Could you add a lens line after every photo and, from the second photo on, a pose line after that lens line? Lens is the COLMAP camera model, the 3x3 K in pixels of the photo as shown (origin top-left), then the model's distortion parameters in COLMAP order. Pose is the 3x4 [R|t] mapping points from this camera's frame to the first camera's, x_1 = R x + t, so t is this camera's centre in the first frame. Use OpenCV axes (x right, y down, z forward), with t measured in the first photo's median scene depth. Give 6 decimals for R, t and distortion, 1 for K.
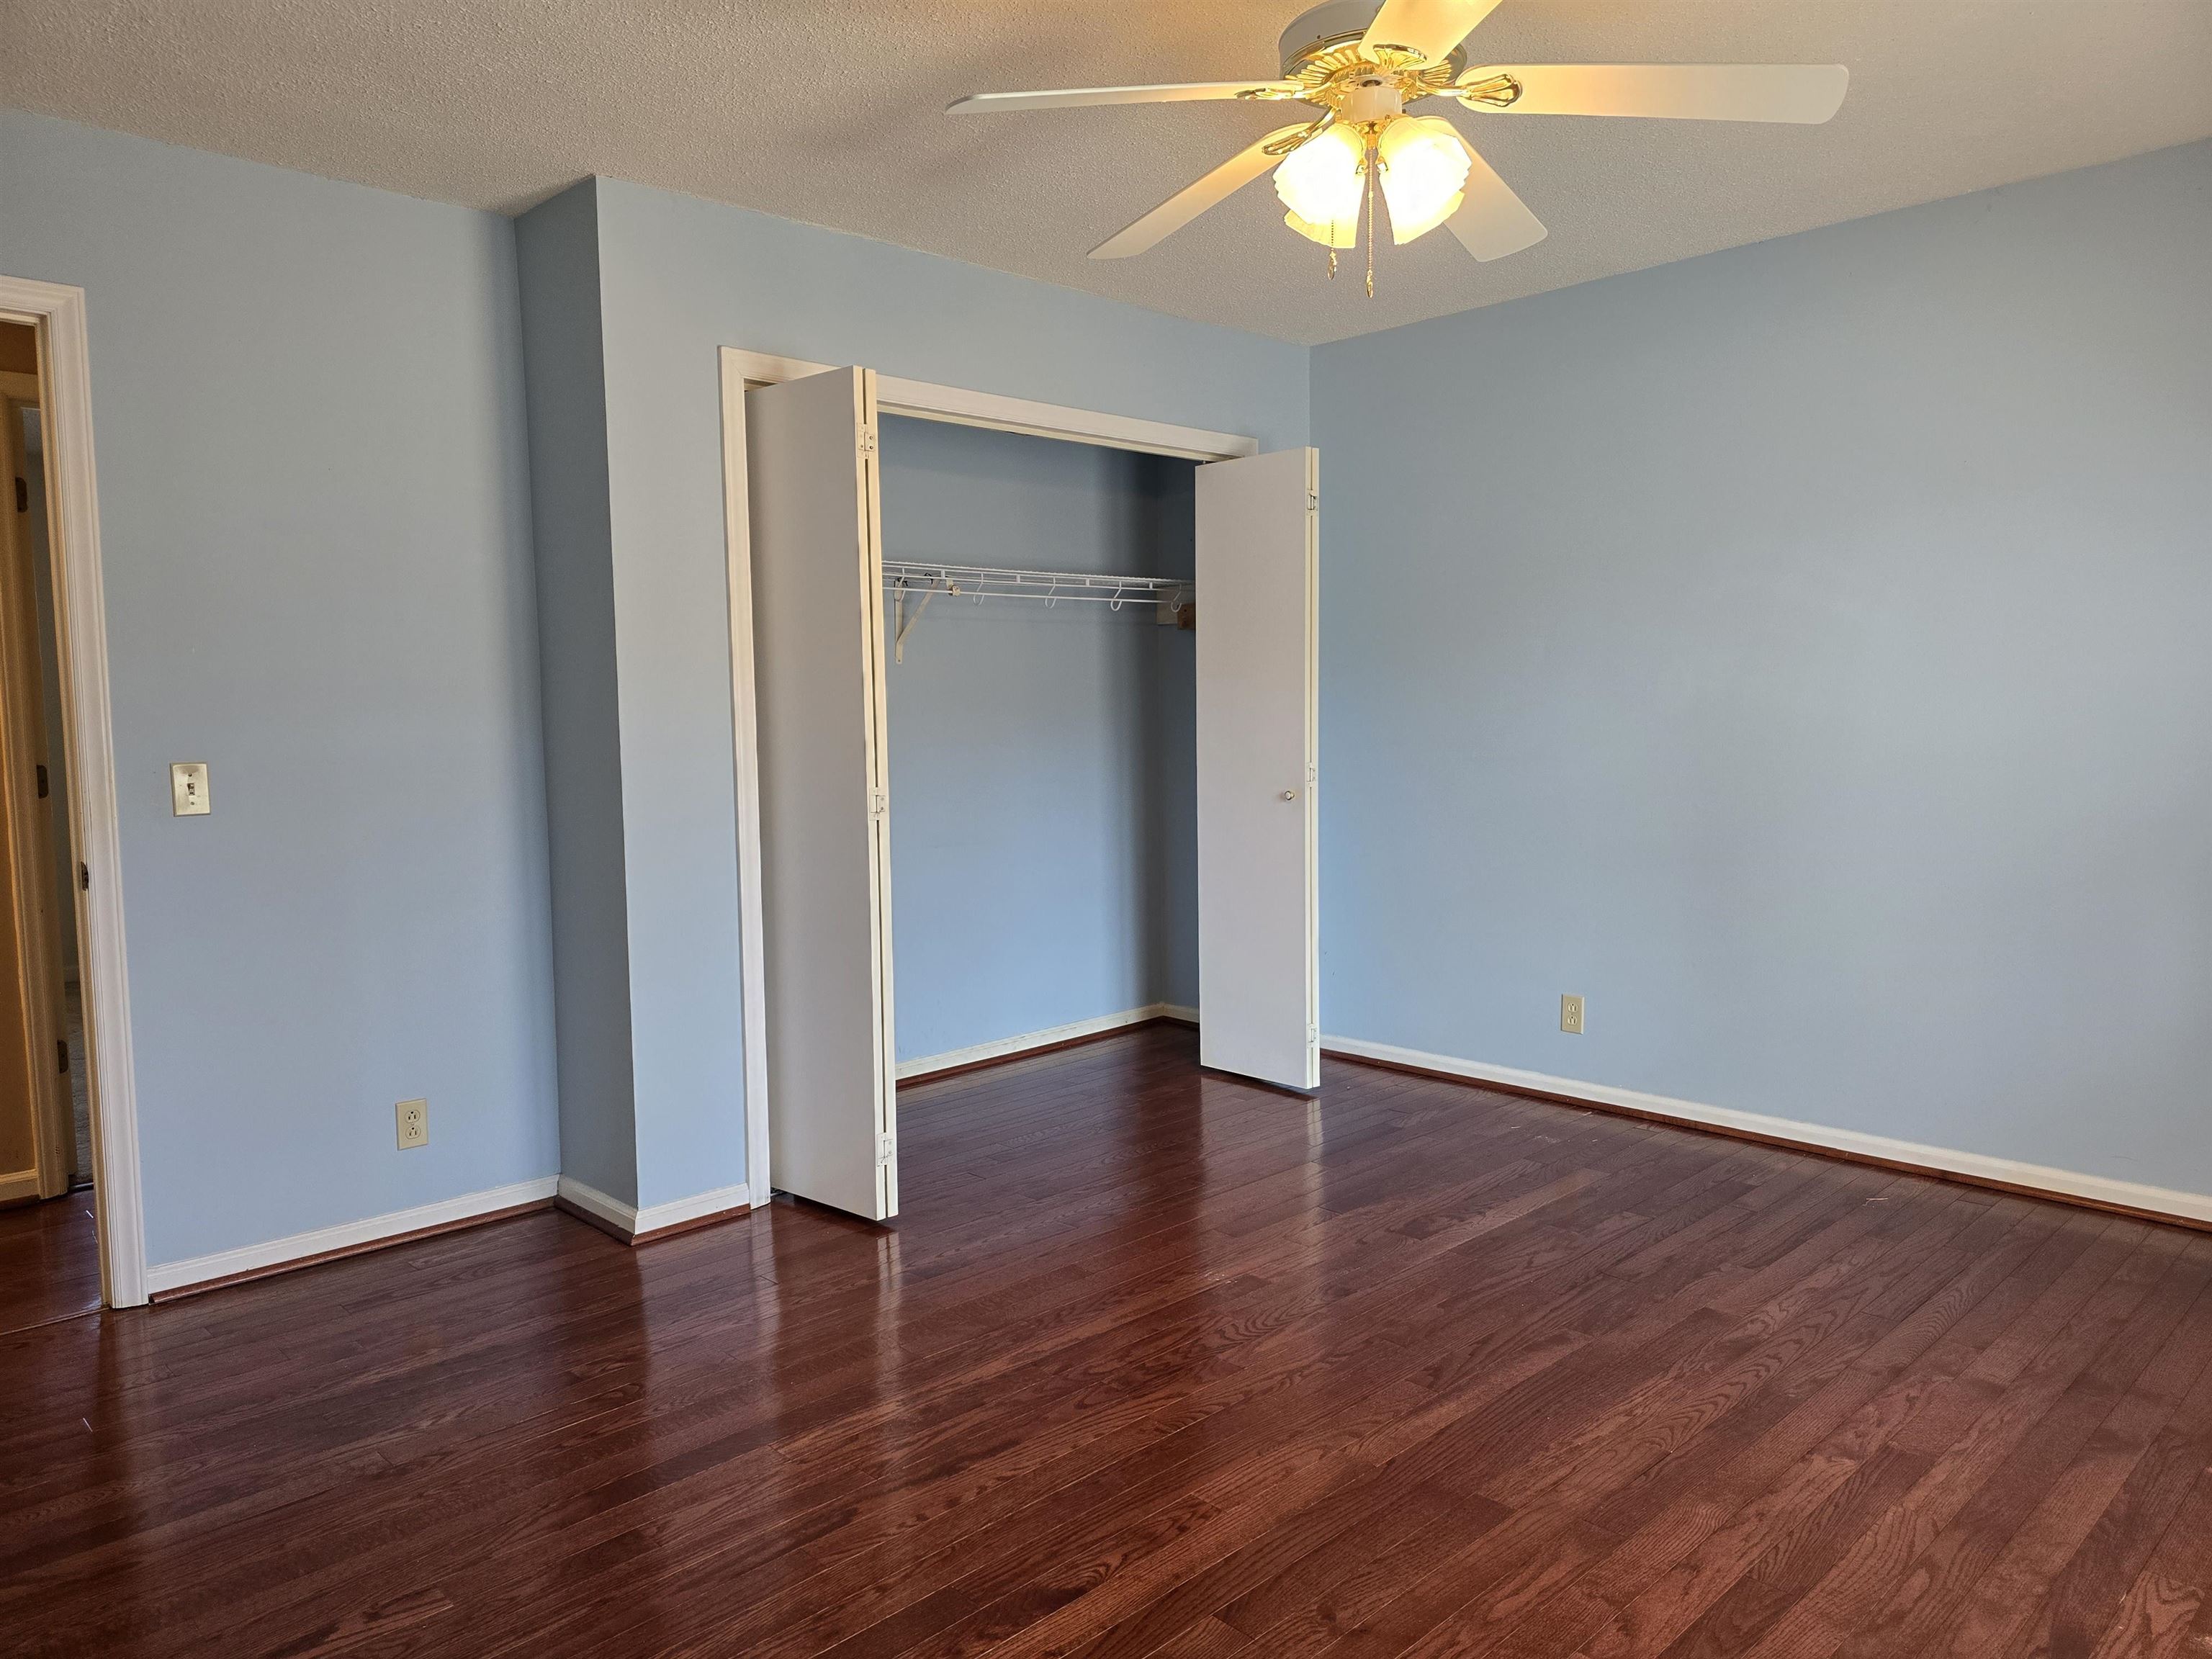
lens RADIAL K [[1507.0, 0, 1117.3], [0, 1507.0, 843.7], [0, 0, 1]] dist [0.026383, -0.031131]
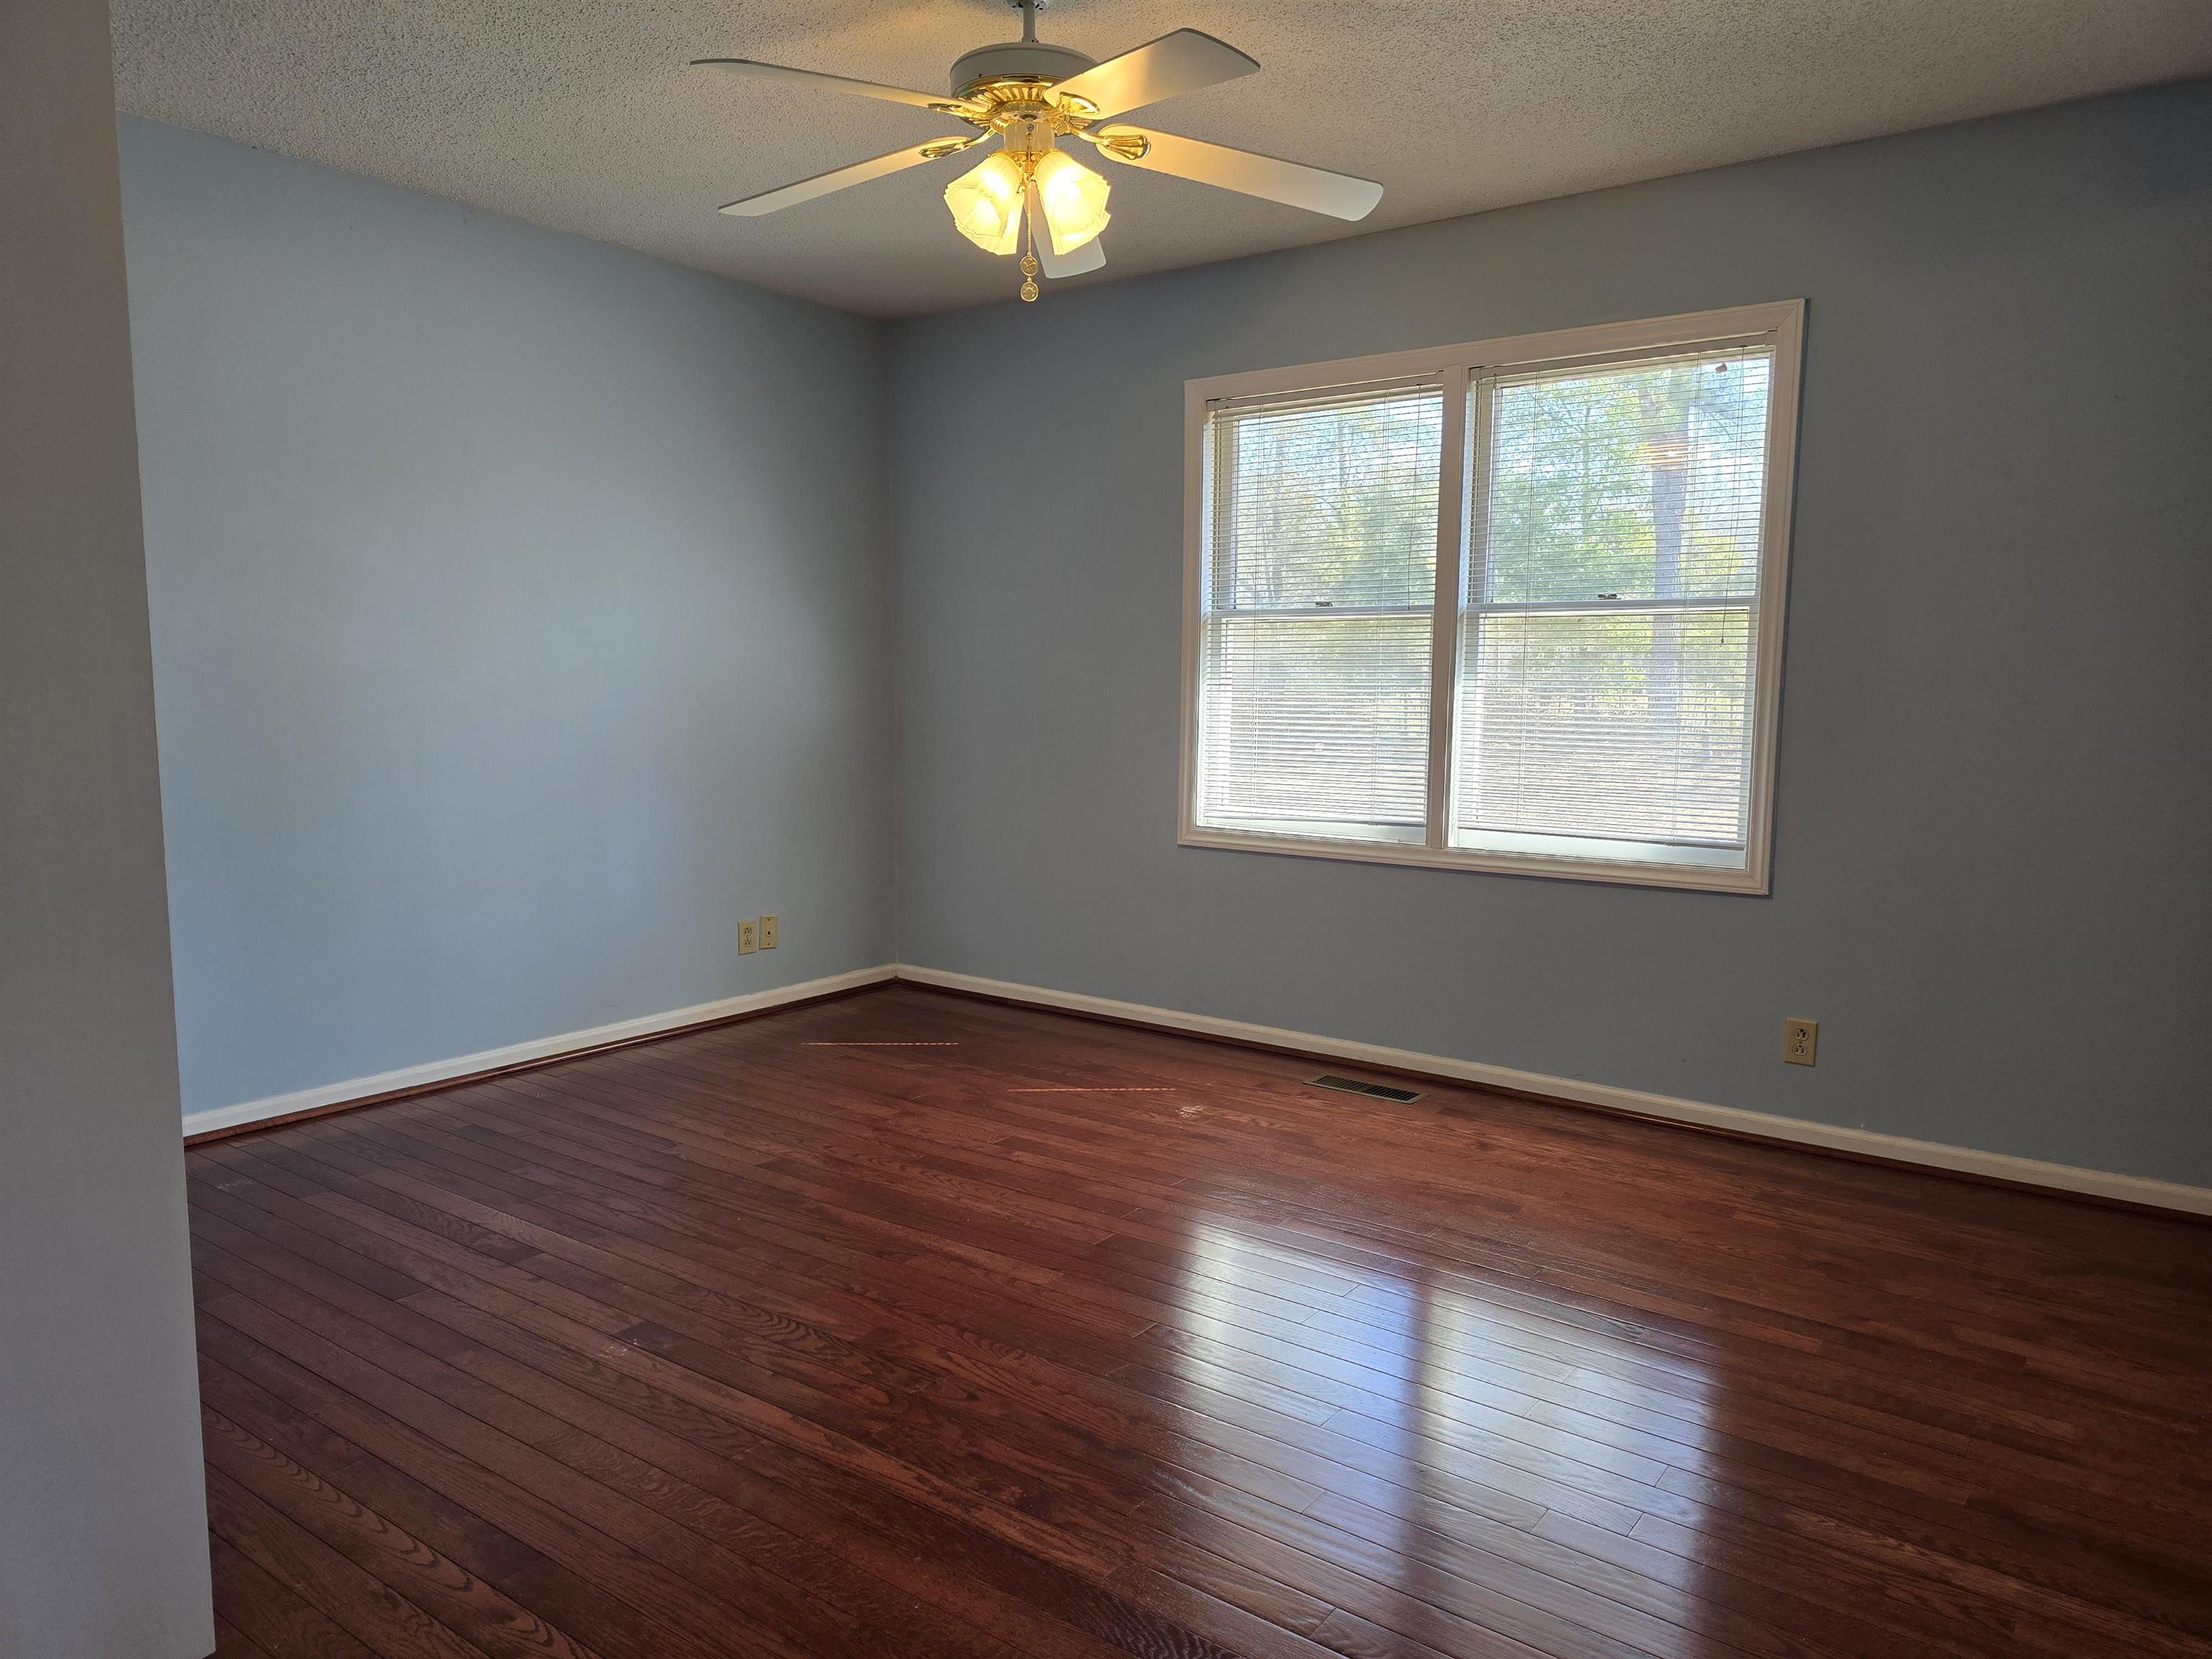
lens RADIAL K [[1507.0, 0, 1115.3], [0, 1507.0, 816.1], [0, 0, 1]] dist [0.026383, -0.031131]
pose [[-0.182470, -0.081886, 0.979796, -0.809167], [0.081799, 0.991807, 0.098124, -0.058785], [-0.979803, 0.098051, -0.174276, 0.913598]]
